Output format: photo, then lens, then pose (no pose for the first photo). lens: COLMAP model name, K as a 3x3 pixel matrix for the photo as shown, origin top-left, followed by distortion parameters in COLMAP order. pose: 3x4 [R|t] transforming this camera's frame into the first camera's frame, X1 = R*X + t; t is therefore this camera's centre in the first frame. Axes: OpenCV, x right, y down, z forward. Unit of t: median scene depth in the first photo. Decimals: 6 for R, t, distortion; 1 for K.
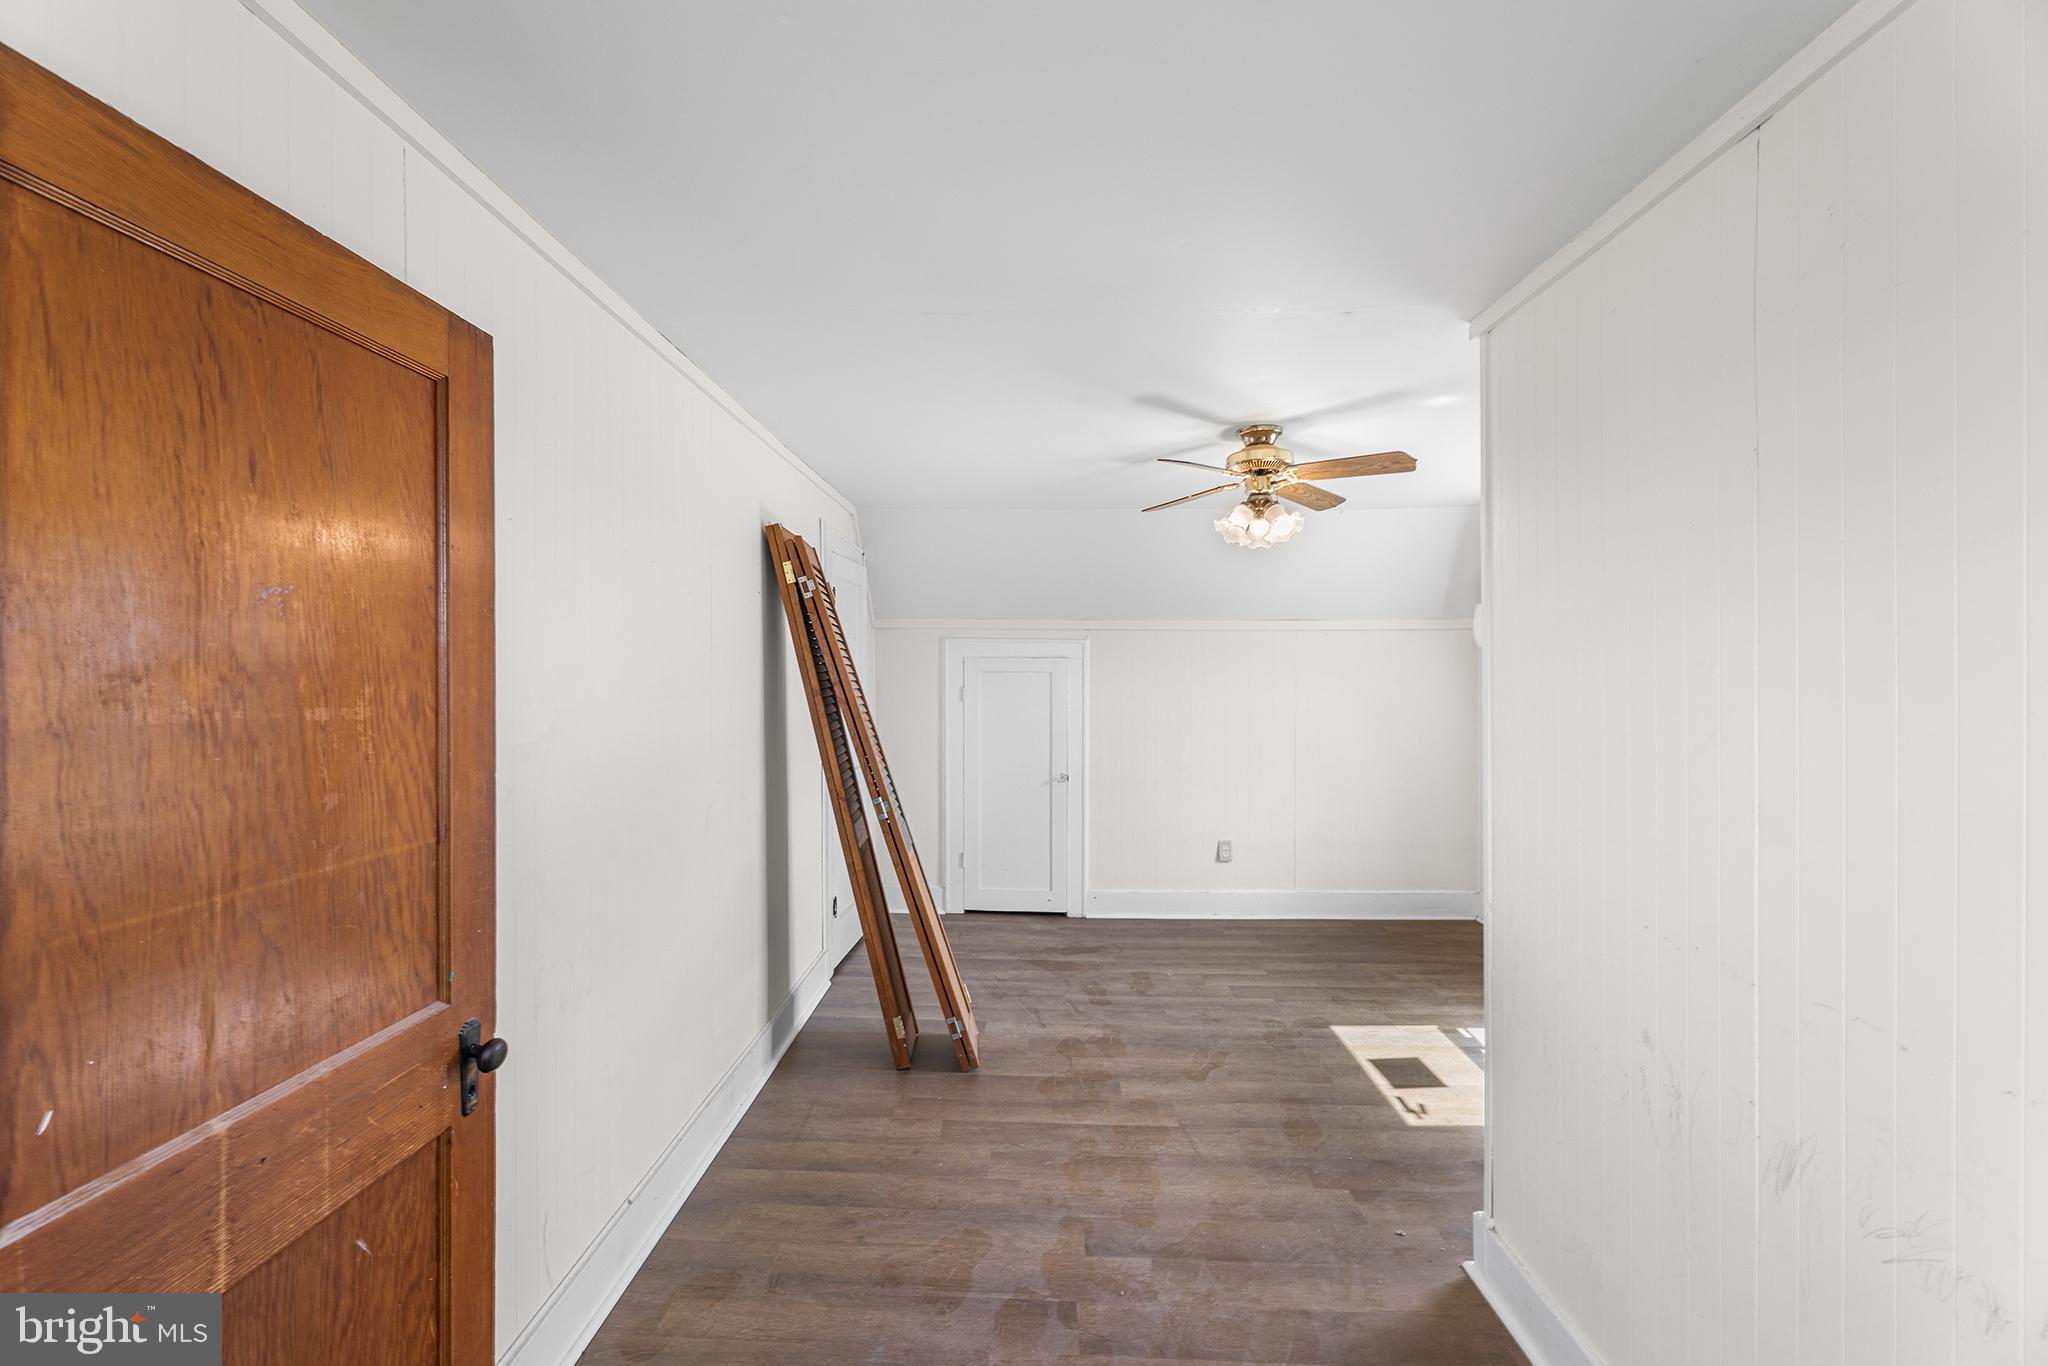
lens RADIAL K [[829.6, 0, 1020.2], [0, 829.6, 674.6], [0, 0, 1]] dist [0.001238, 0.000070]
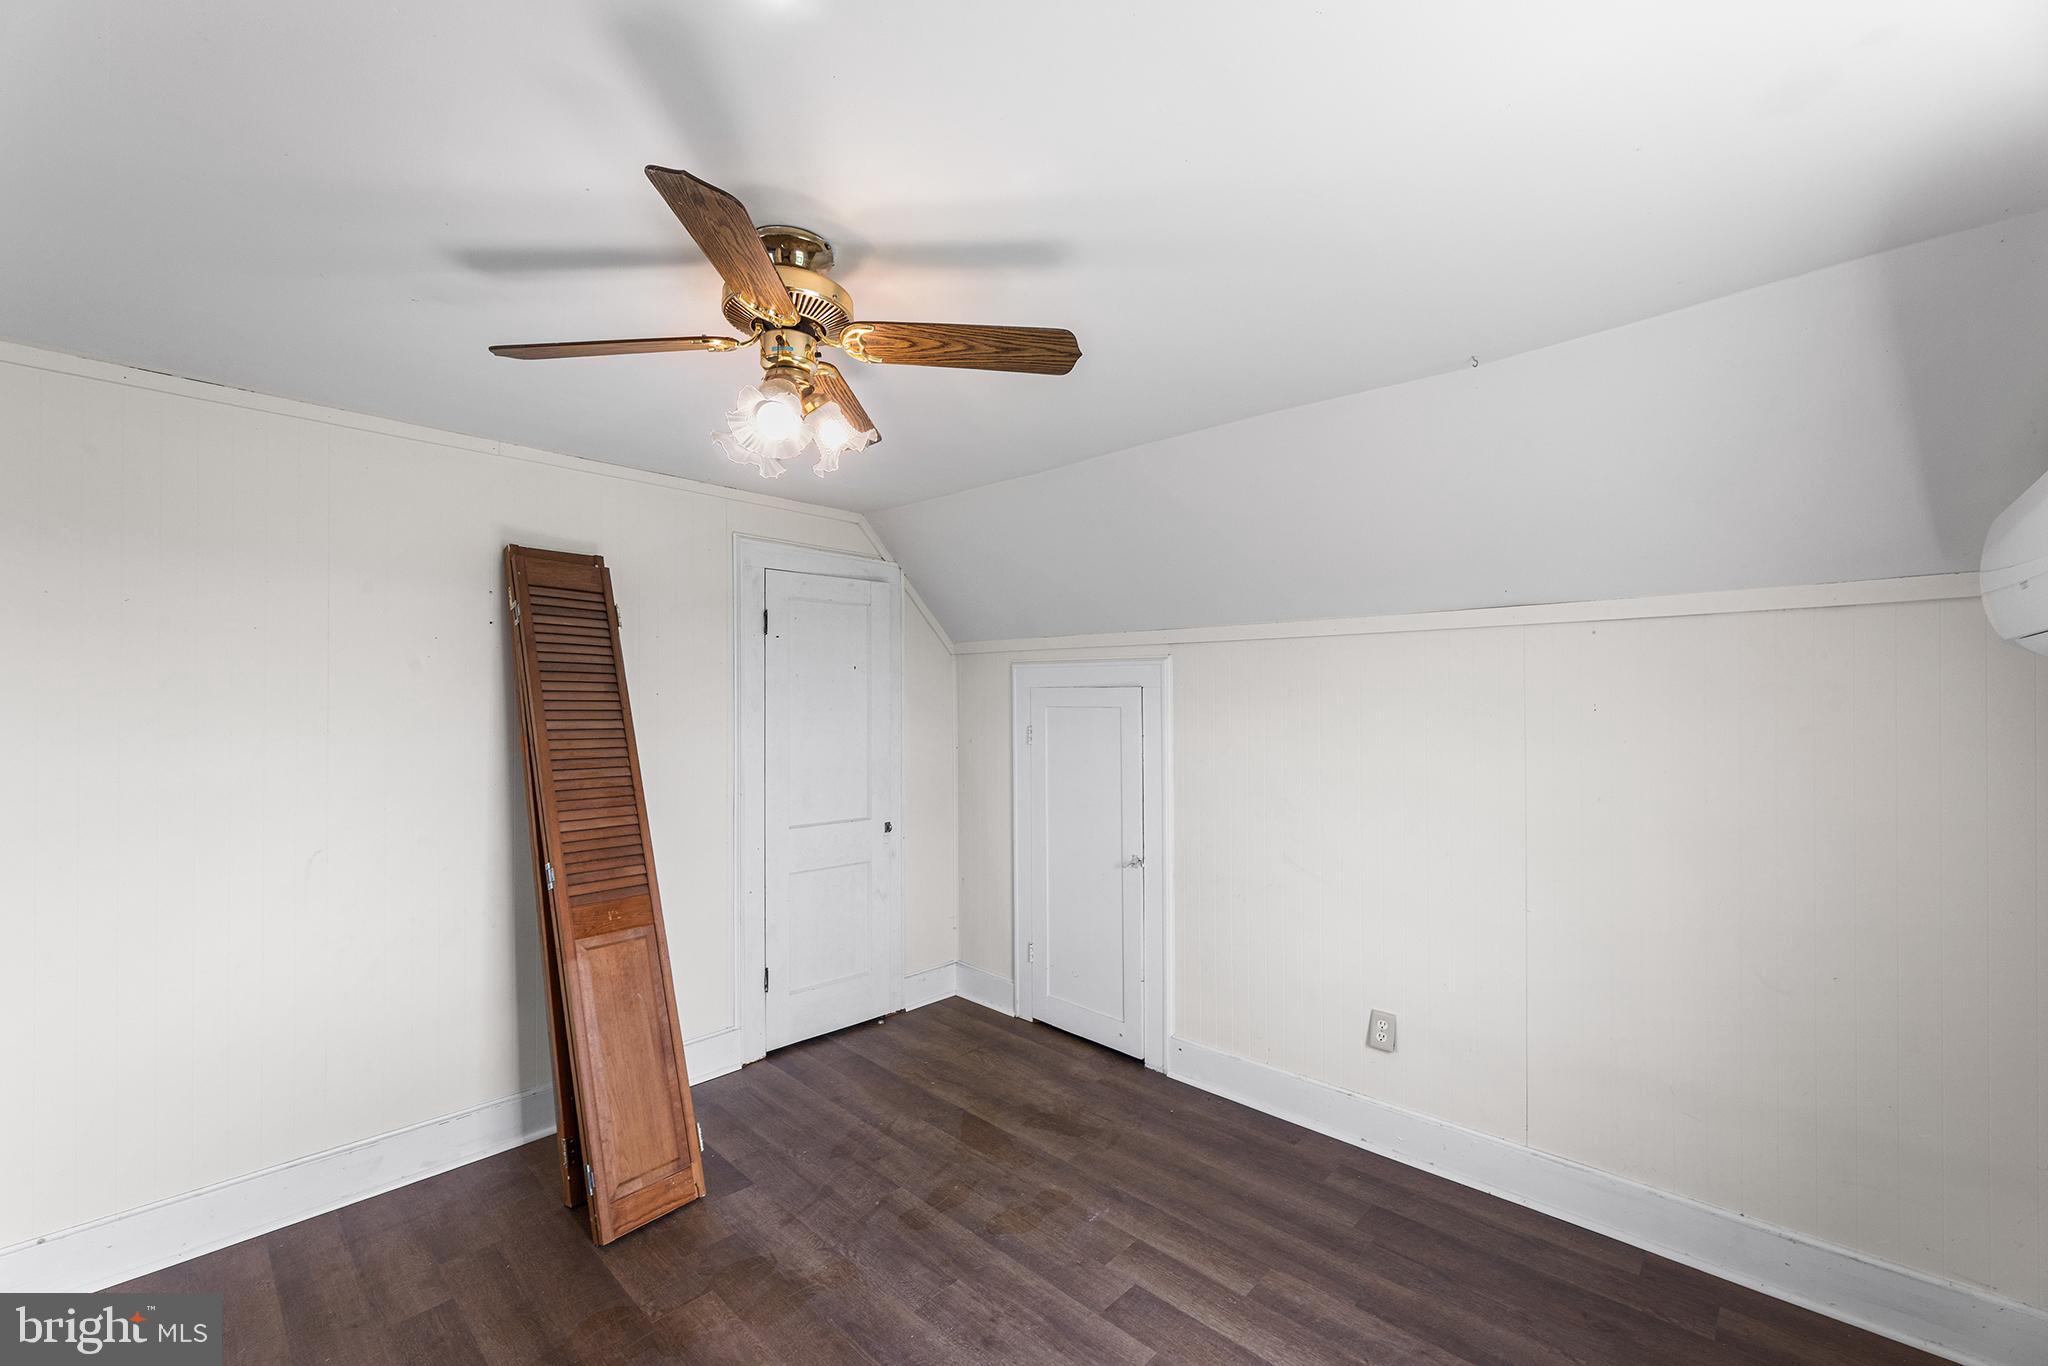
lens RADIAL K [[834.2, 0, 1018.5], [0, 834.2, 699.3], [0, 0, 1]] dist [0.001205, 0.000106]
pose [[0.745157, -0.000131, -0.666889, 0.518944], [-0.003538, 0.999985, -0.004151, -0.008008], [0.666880, 0.005452, 0.745145, 0.497014]]
